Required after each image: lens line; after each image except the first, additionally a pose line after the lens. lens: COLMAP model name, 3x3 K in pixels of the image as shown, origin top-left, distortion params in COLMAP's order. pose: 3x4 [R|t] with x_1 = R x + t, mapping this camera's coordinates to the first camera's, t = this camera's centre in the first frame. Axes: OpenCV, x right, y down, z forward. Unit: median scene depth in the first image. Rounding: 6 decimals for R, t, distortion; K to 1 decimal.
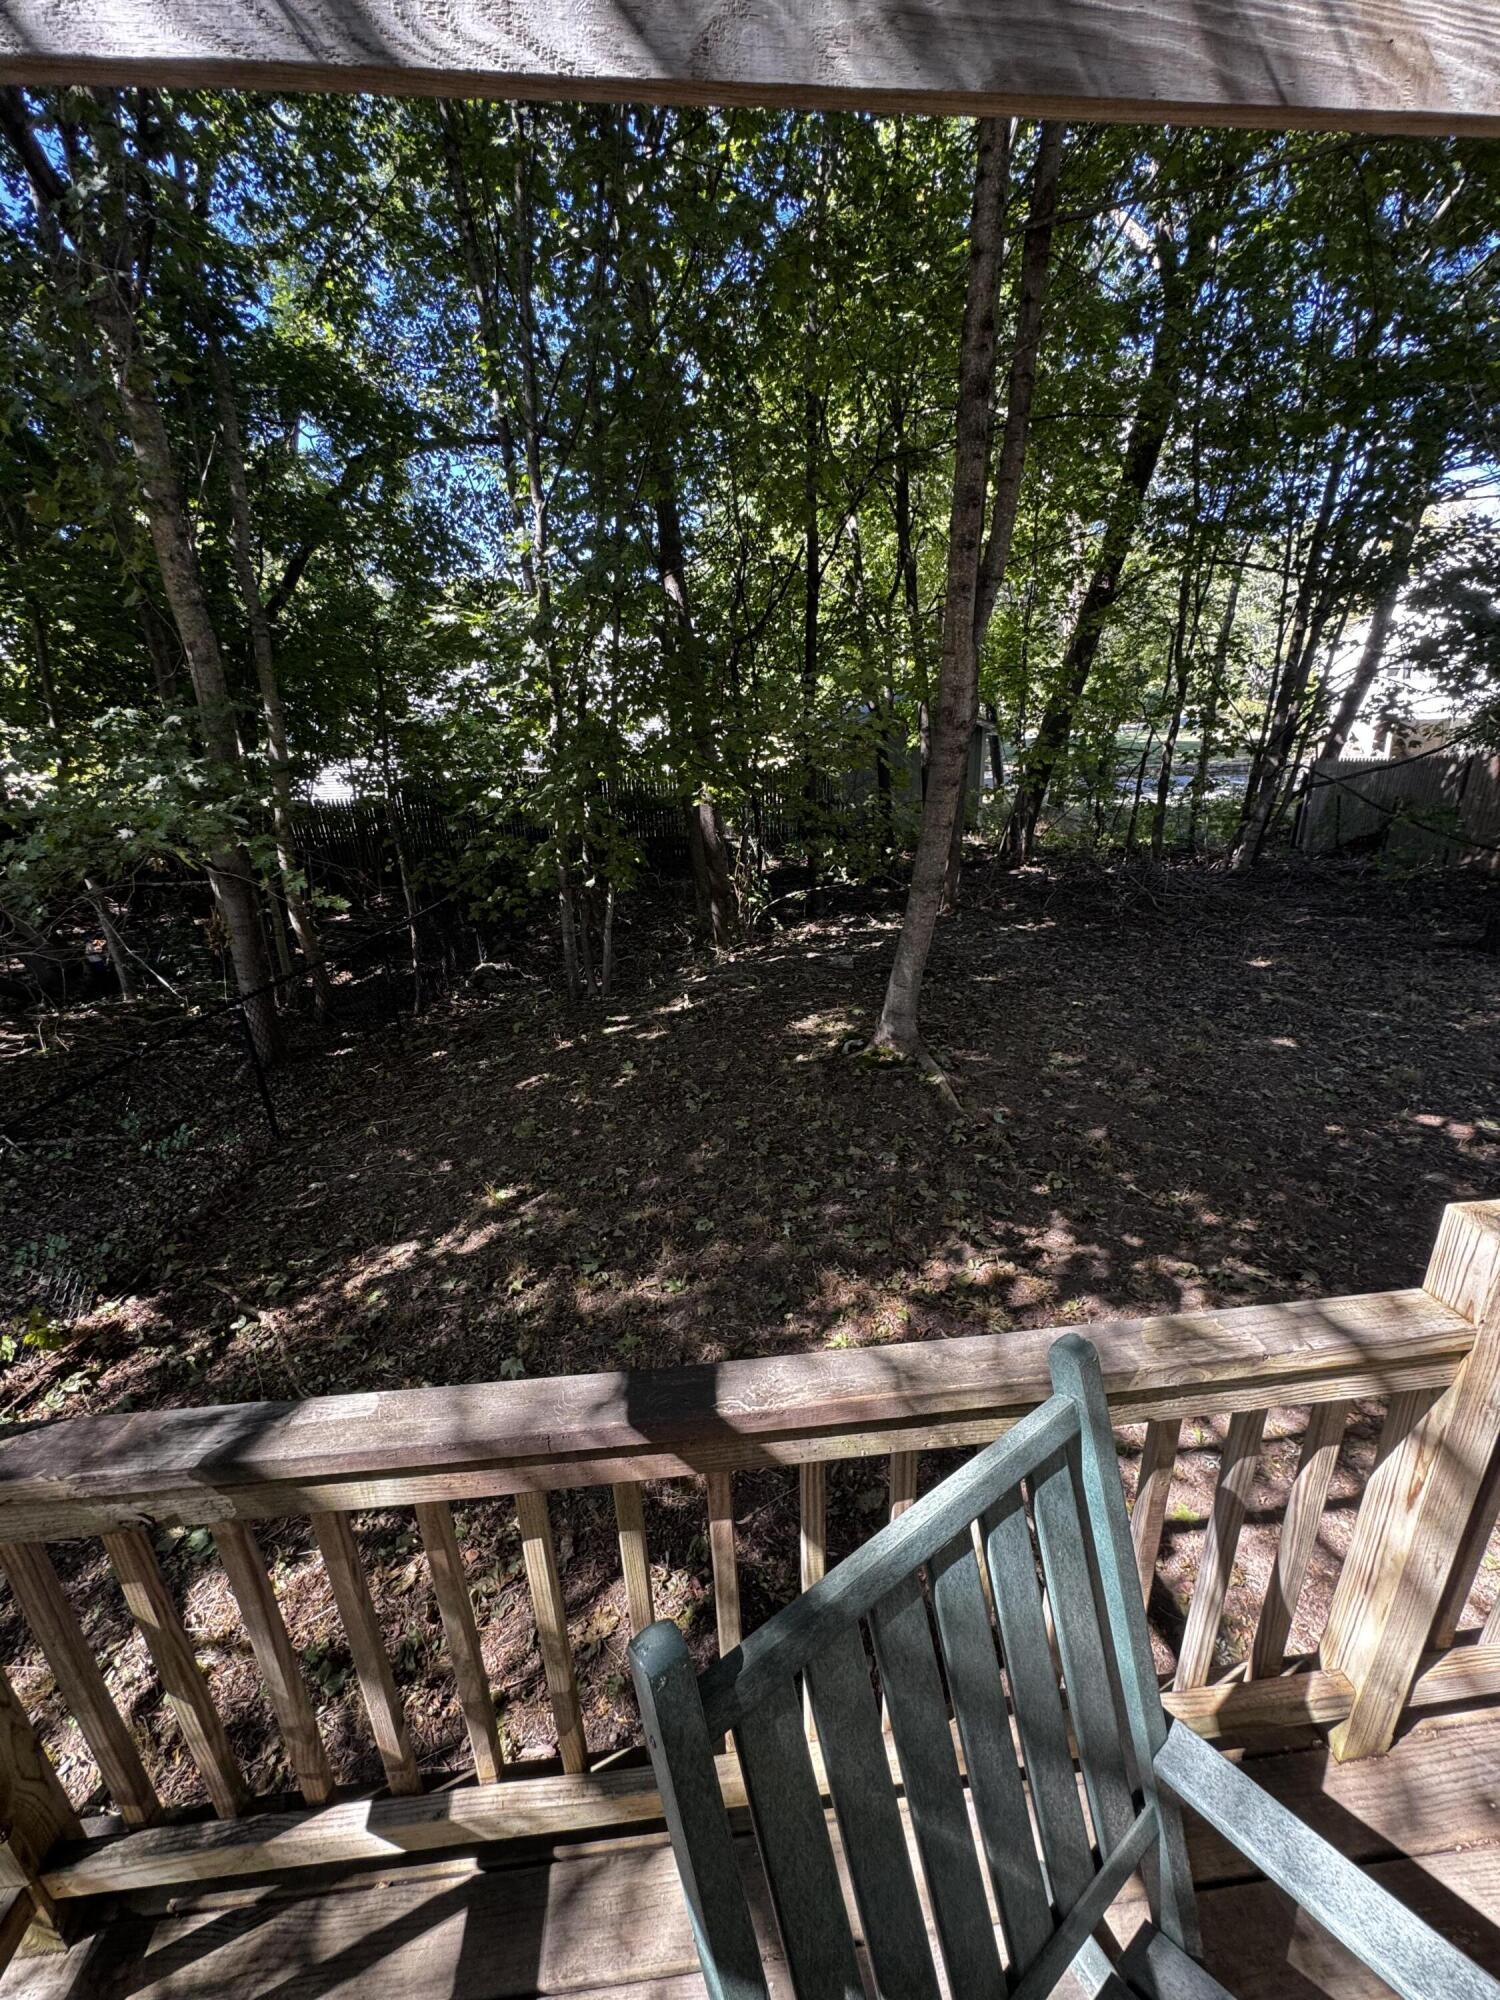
lens RADIAL K [[802.9, 0, 752.9], [0, 802.9, 1000.2], [0, 0, 1]] dist [-0.008422, 0.001783]
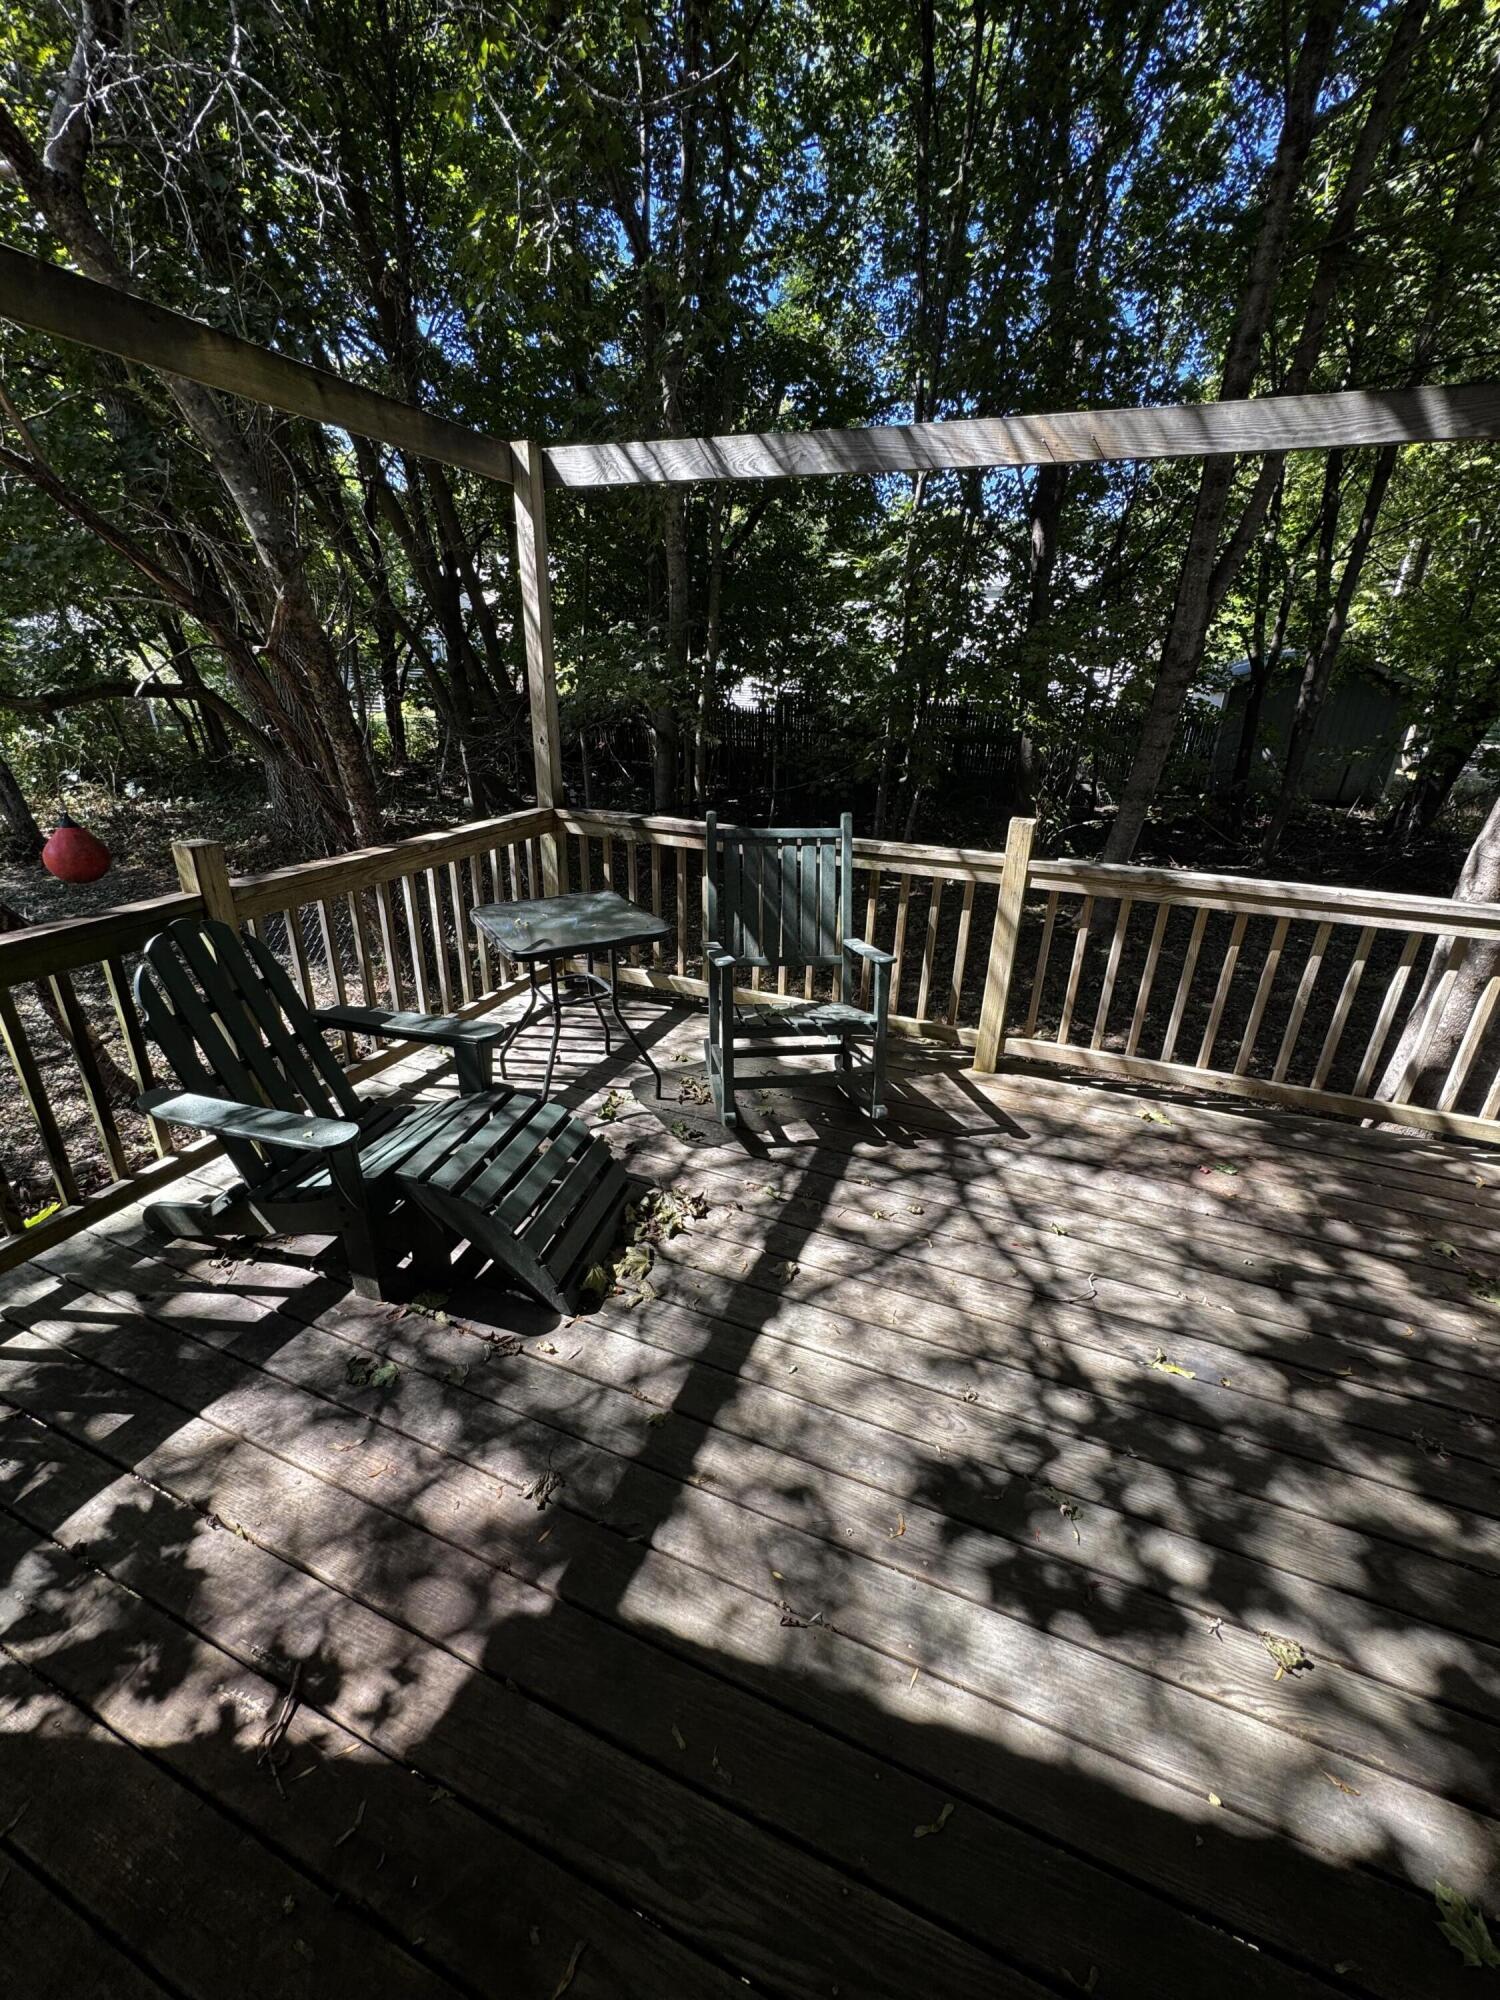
lens RADIAL K [[802.9, 0, 745.2], [0, 802.9, 998.3], [0, 0, 1]] dist [-0.008422, 0.001783]
pose [[0.881322, 0.234693, -0.410111, 0.173512], [-0.207068, 0.971981, 0.111246, 0.097852], [0.424729, -0.013123, 0.905225, -0.250023]]
